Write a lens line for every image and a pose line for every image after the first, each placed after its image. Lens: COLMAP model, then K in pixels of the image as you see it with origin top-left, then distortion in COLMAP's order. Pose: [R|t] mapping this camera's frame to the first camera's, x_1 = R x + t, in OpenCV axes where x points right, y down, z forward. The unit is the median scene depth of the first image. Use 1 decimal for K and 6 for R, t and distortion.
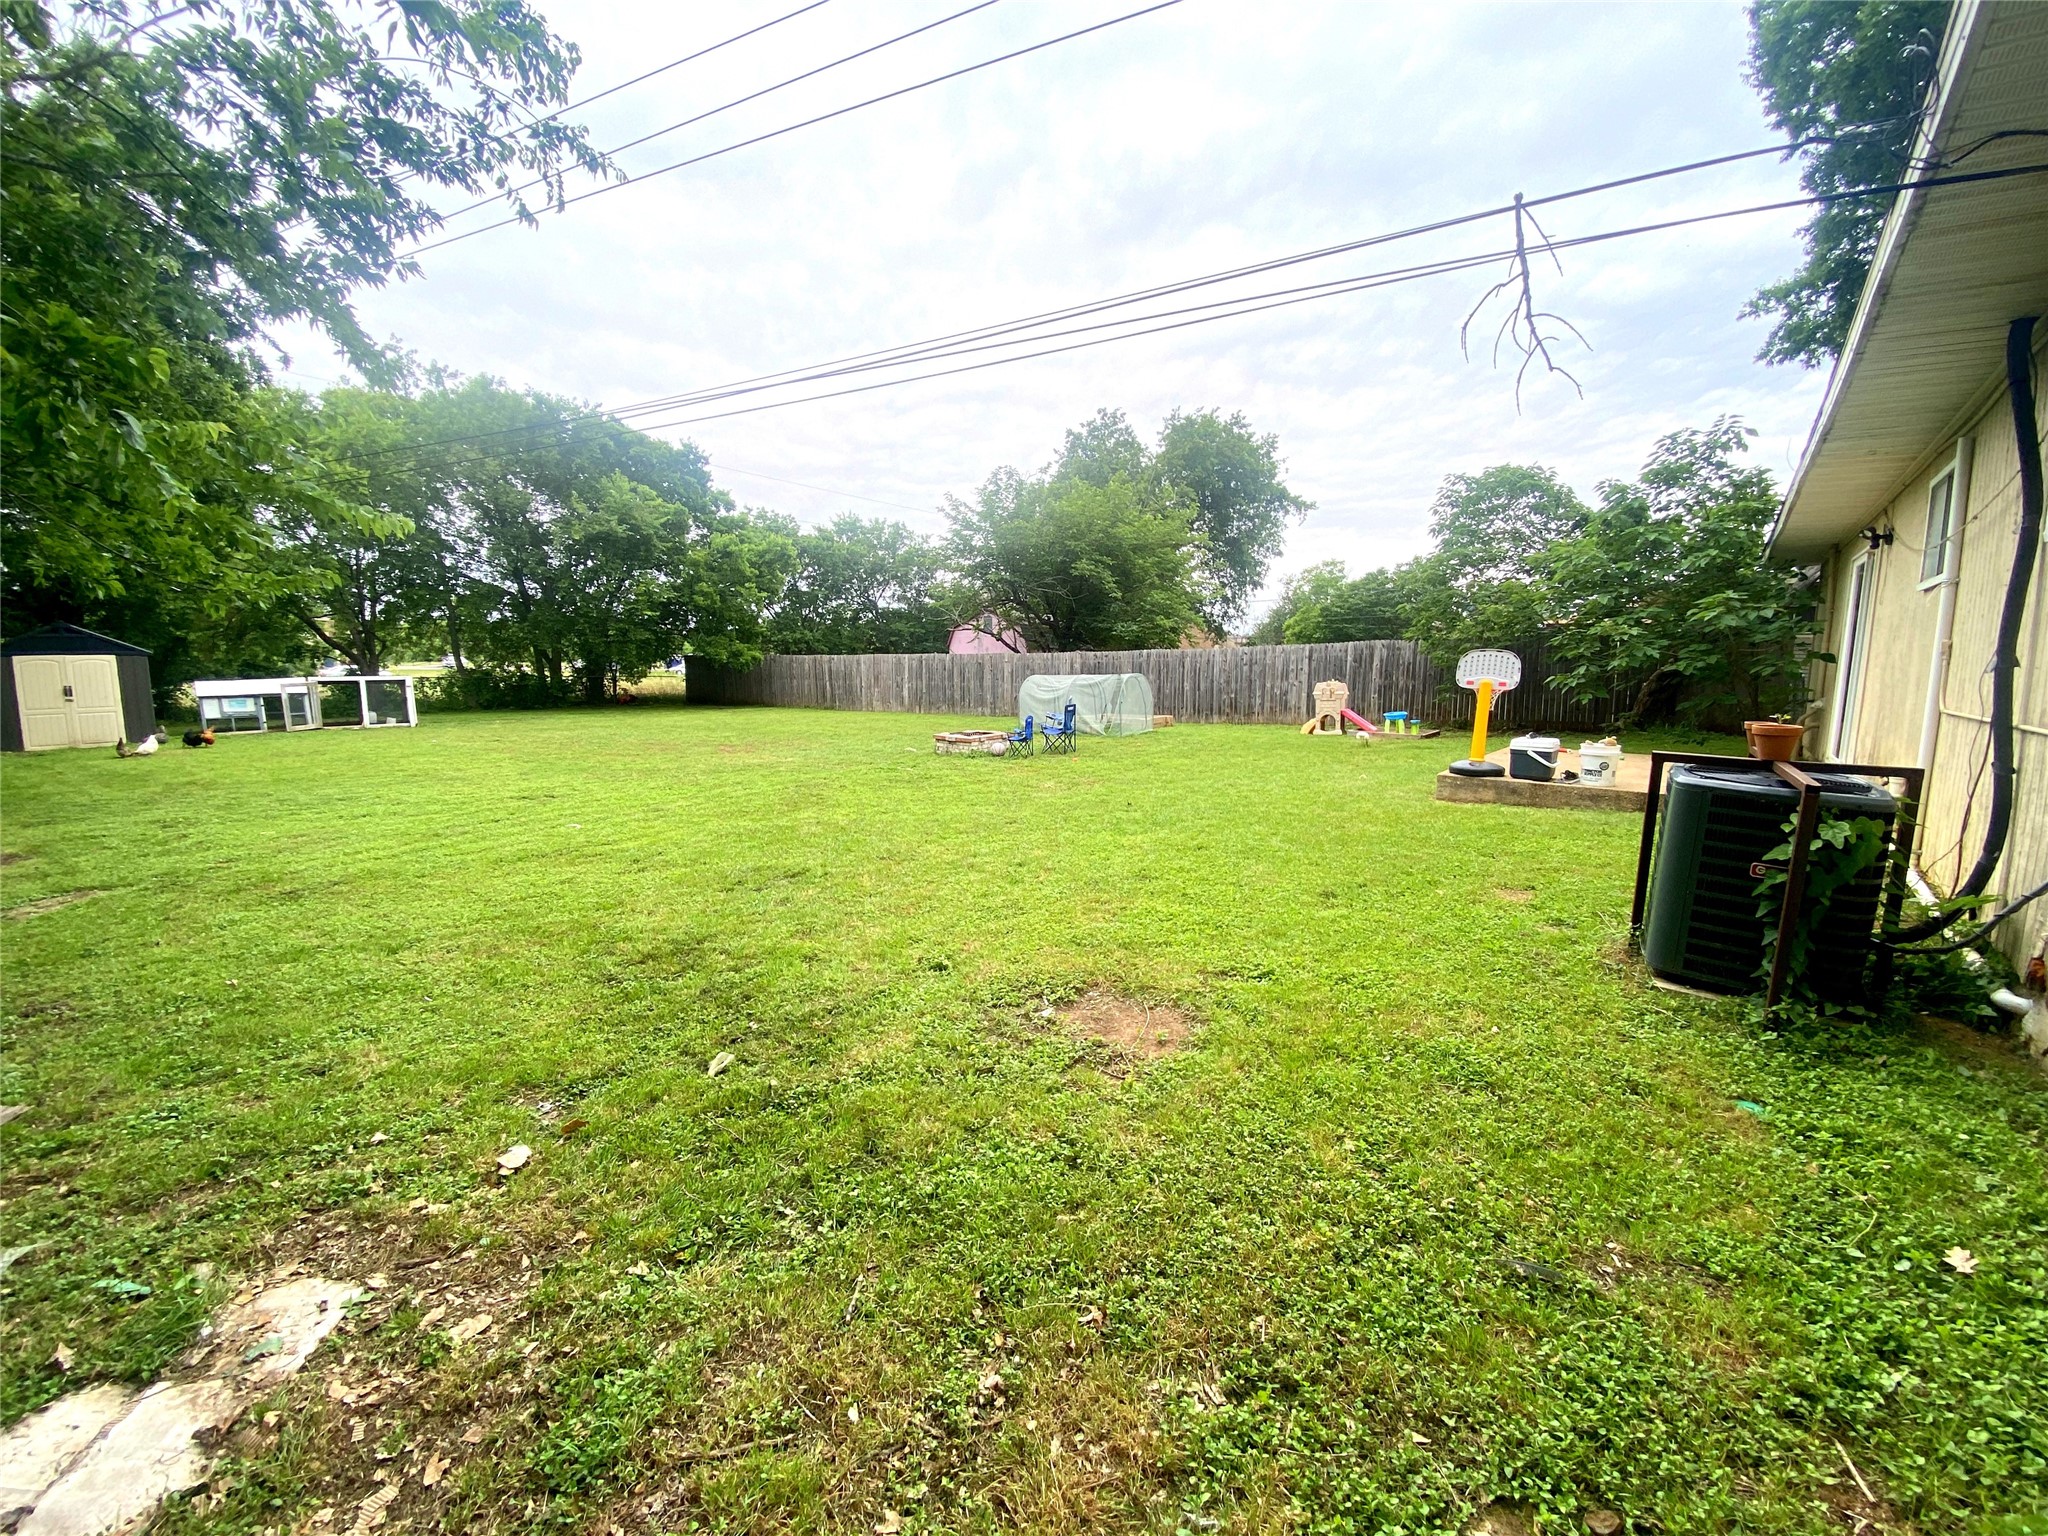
lens RADIAL K [[822.5, 0, 1024.0], [0, 822.5, 768.0], [0, 0, 1]] dist [0.035311, -0.028656]
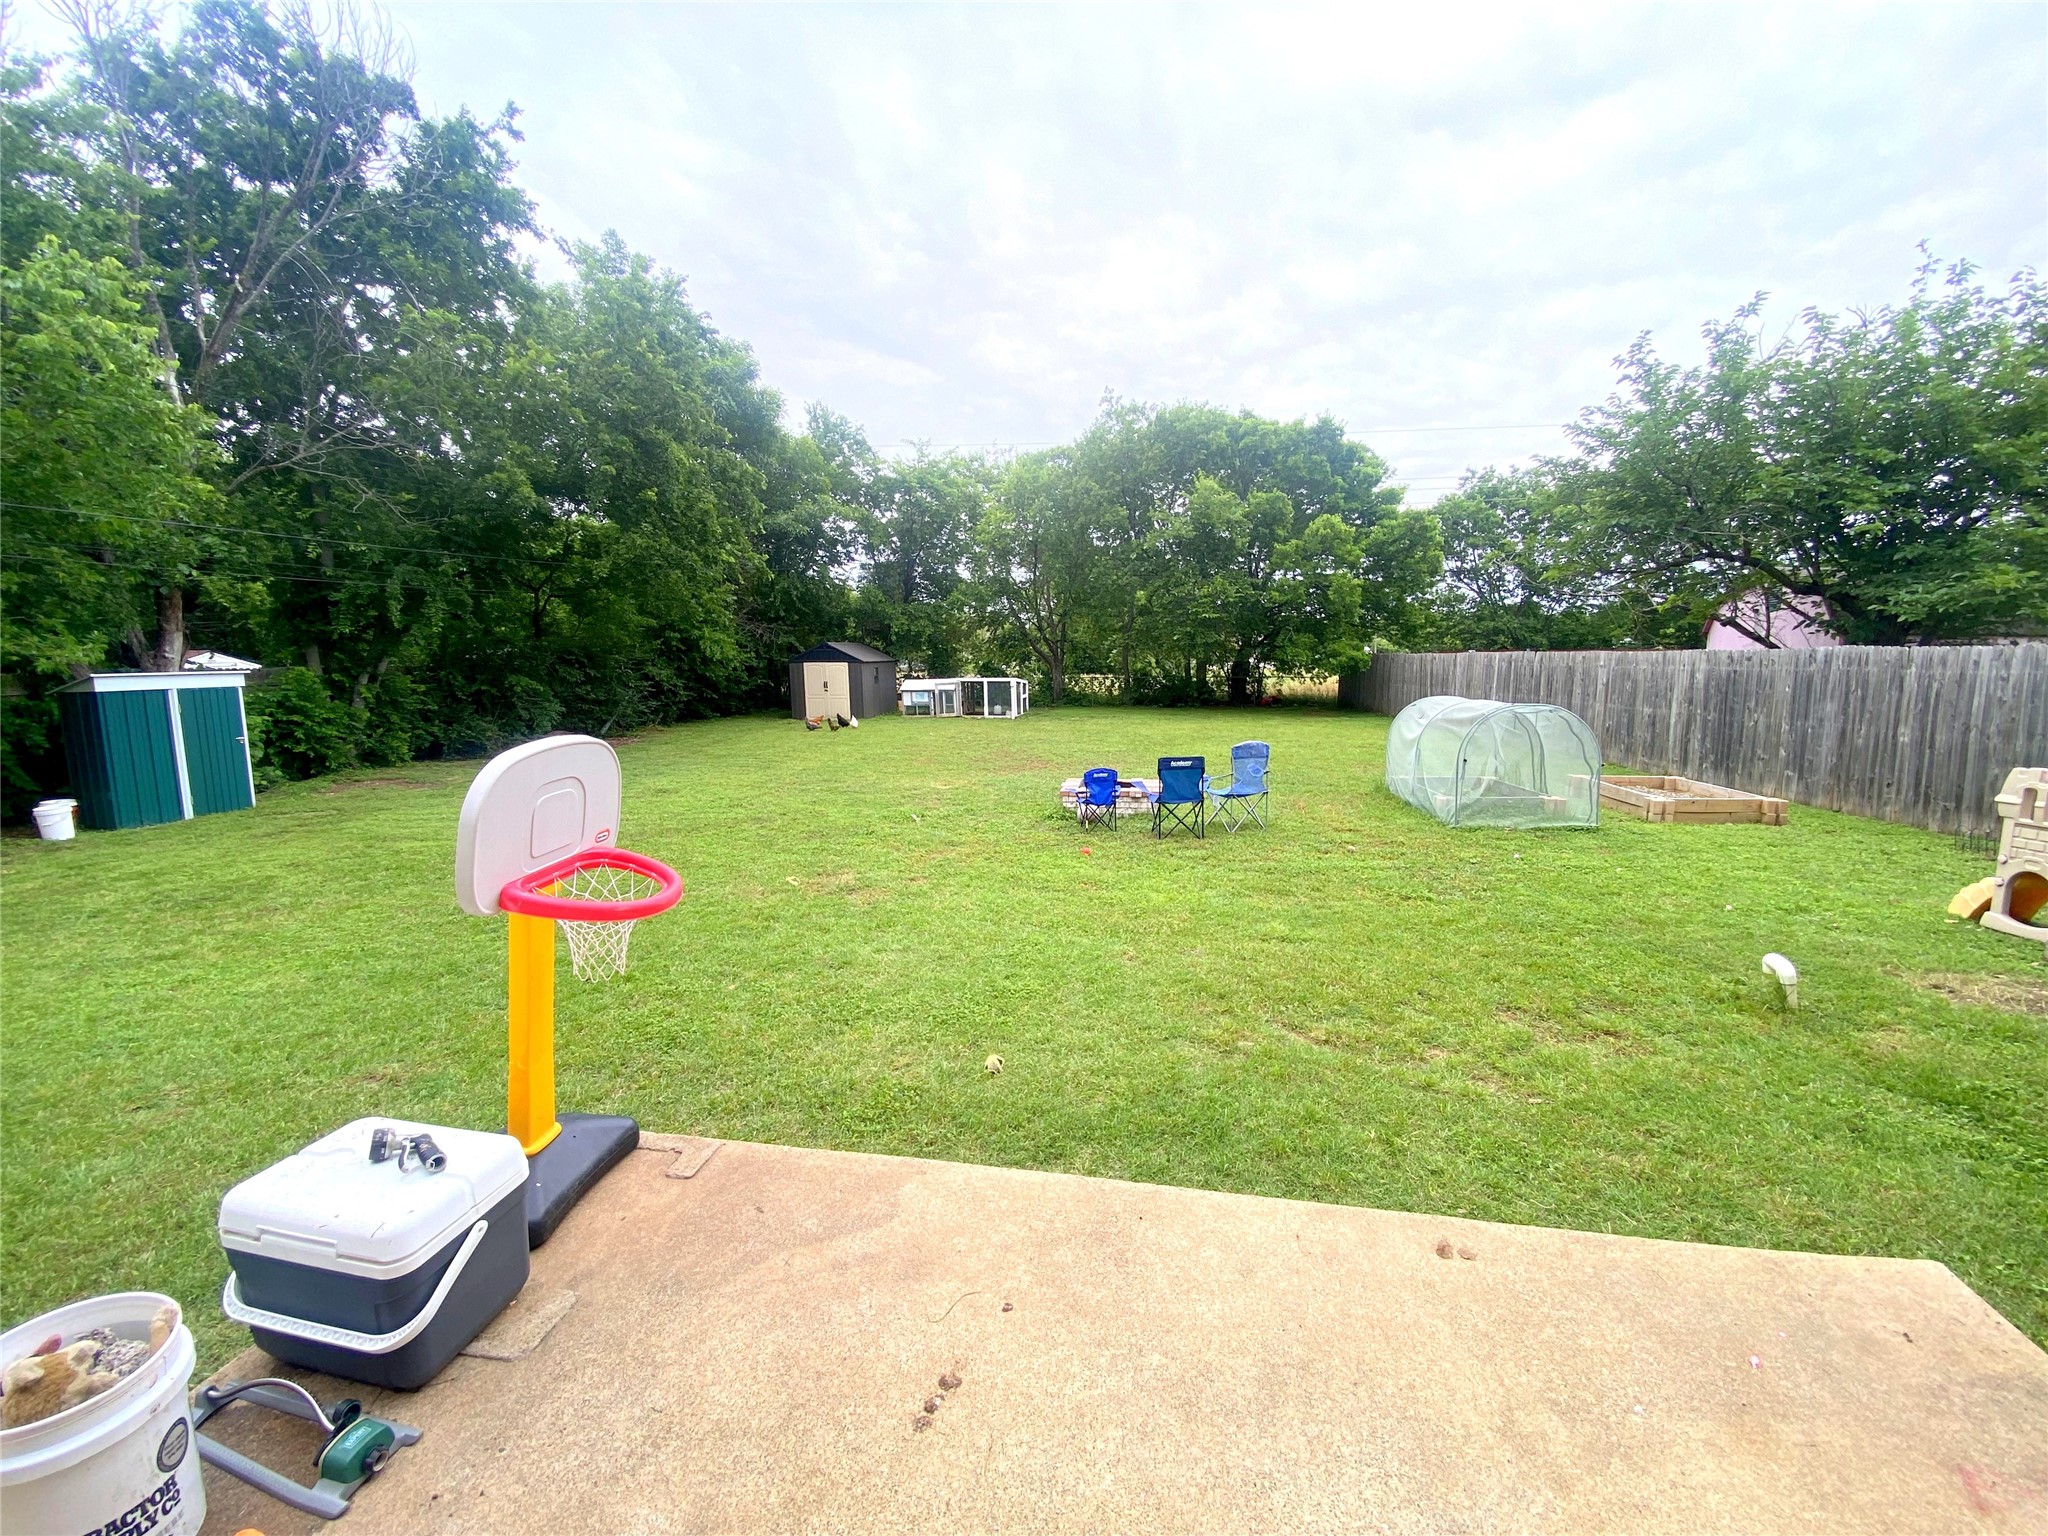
lens RADIAL K [[822.5, 0, 1024.0], [0, 822.5, 768.0], [0, 0, 1]] dist [0.035311, -0.028656]
pose [[0.495915, 0.112401, -0.861066, 0.351340], [-0.101980, 0.992264, 0.070794, -0.069832], [0.862362, 0.052703, 0.503541, 0.431231]]
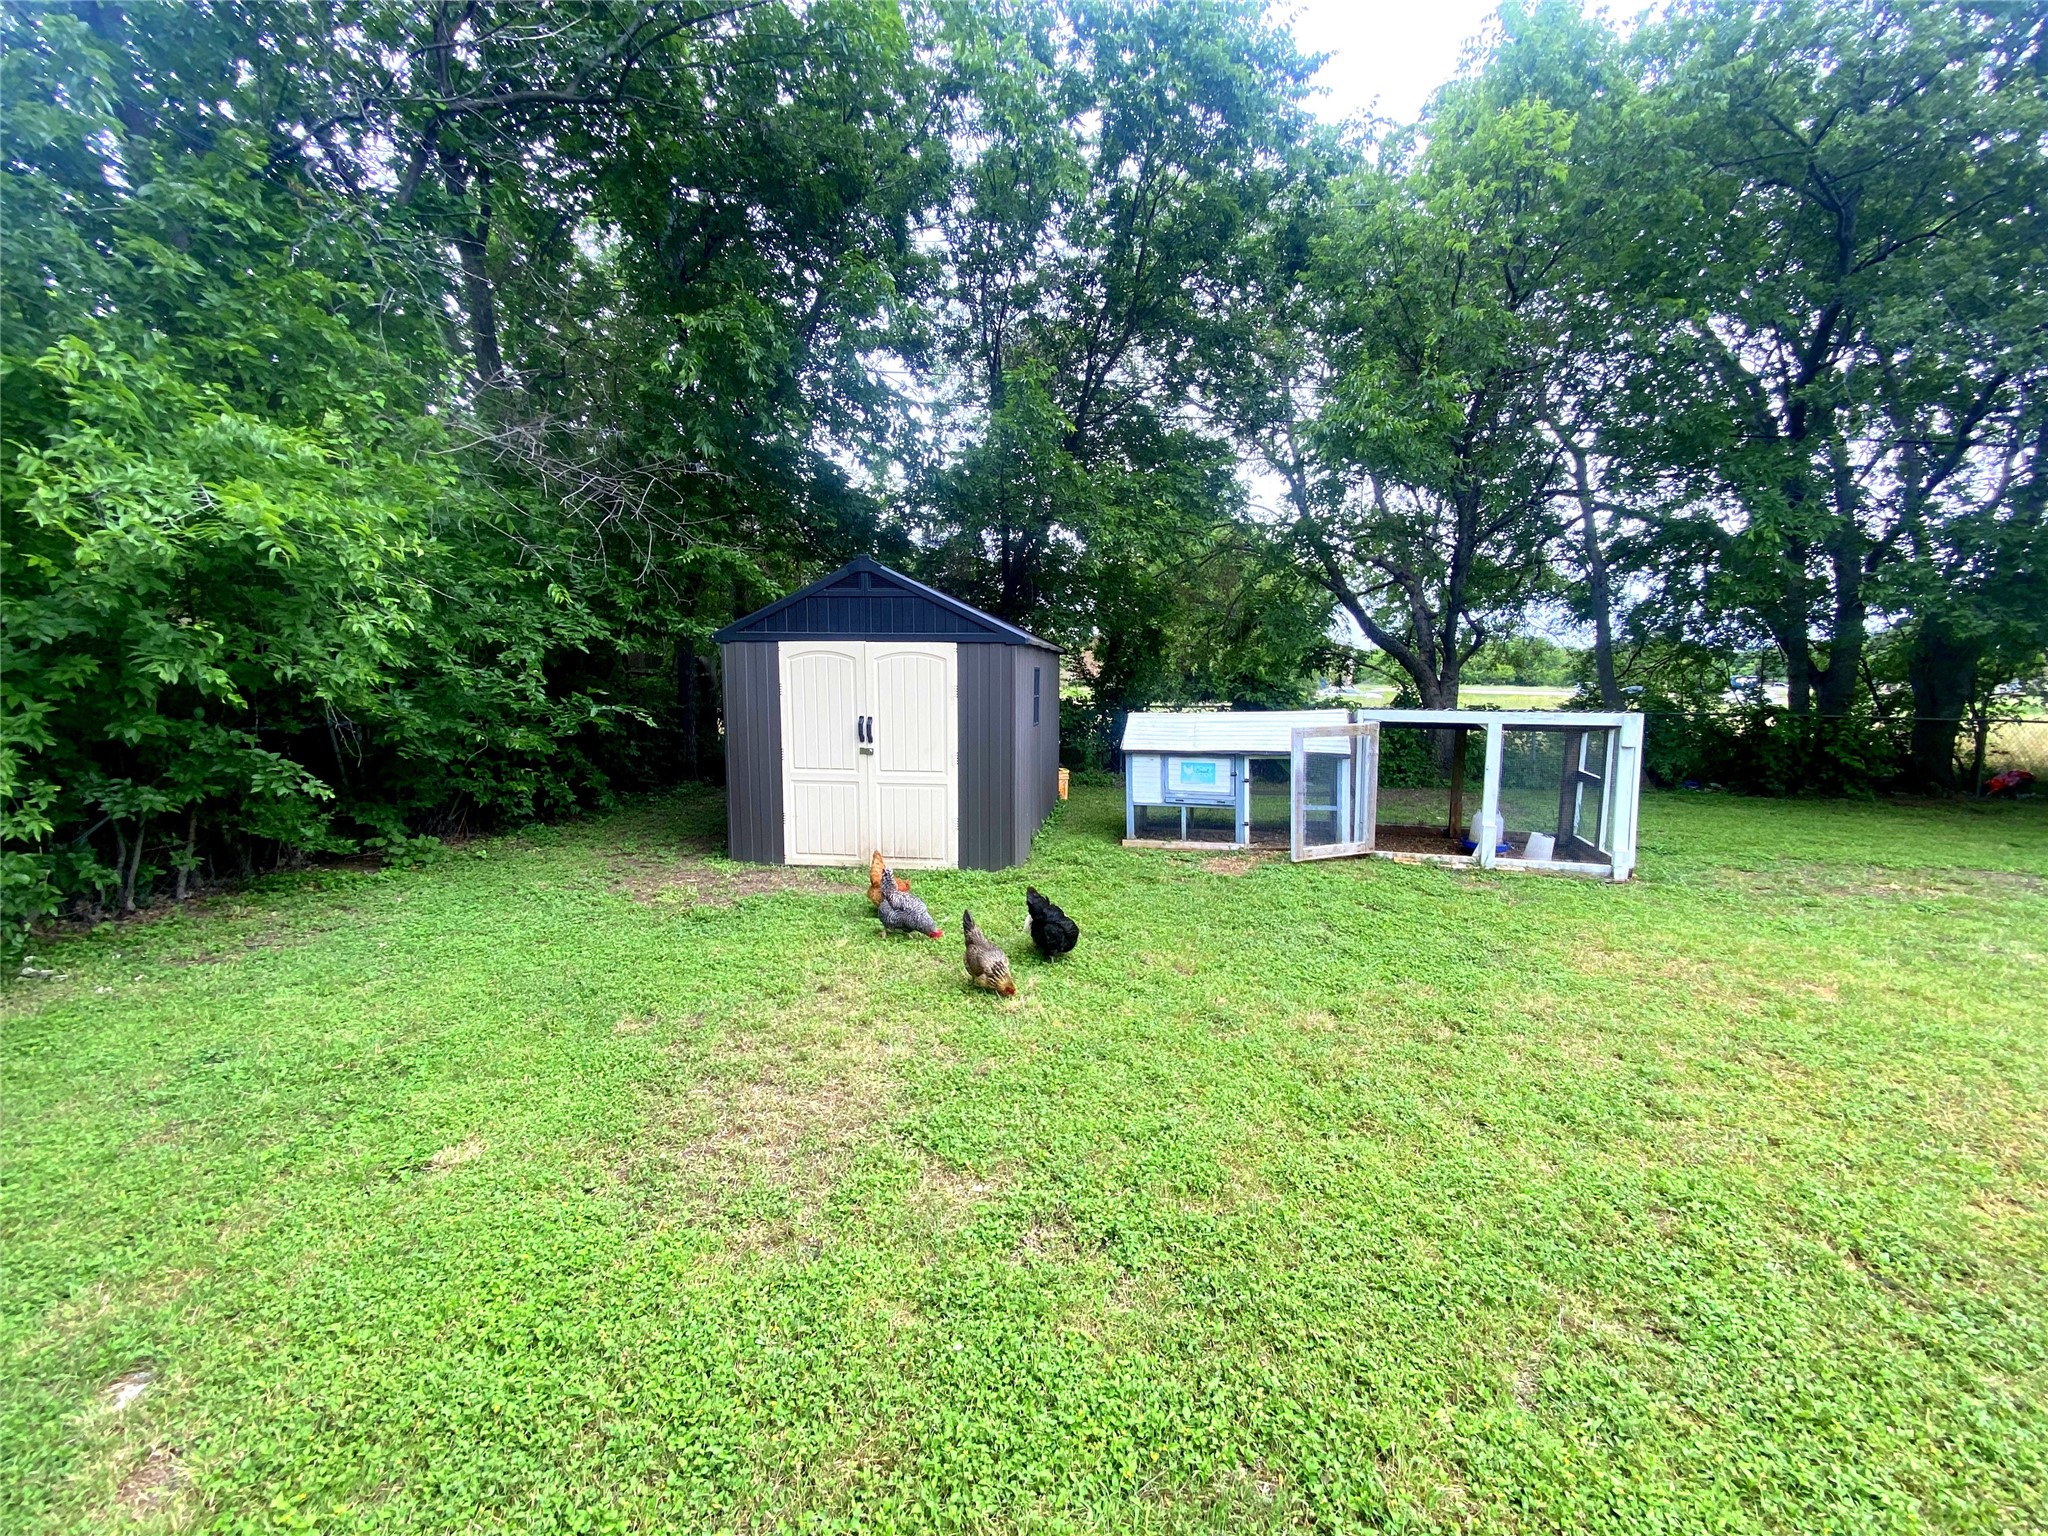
lens RADIAL K [[822.5, 0, 1024.0], [0, 822.5, 768.0], [0, 0, 1]] dist [0.035311, -0.028656]
pose [[0.524491, 0.089861, -0.846660, -0.634058], [-0.117883, 0.992502, 0.032314, -0.079287], [0.843215, 0.082858, 0.531152, 0.692027]]
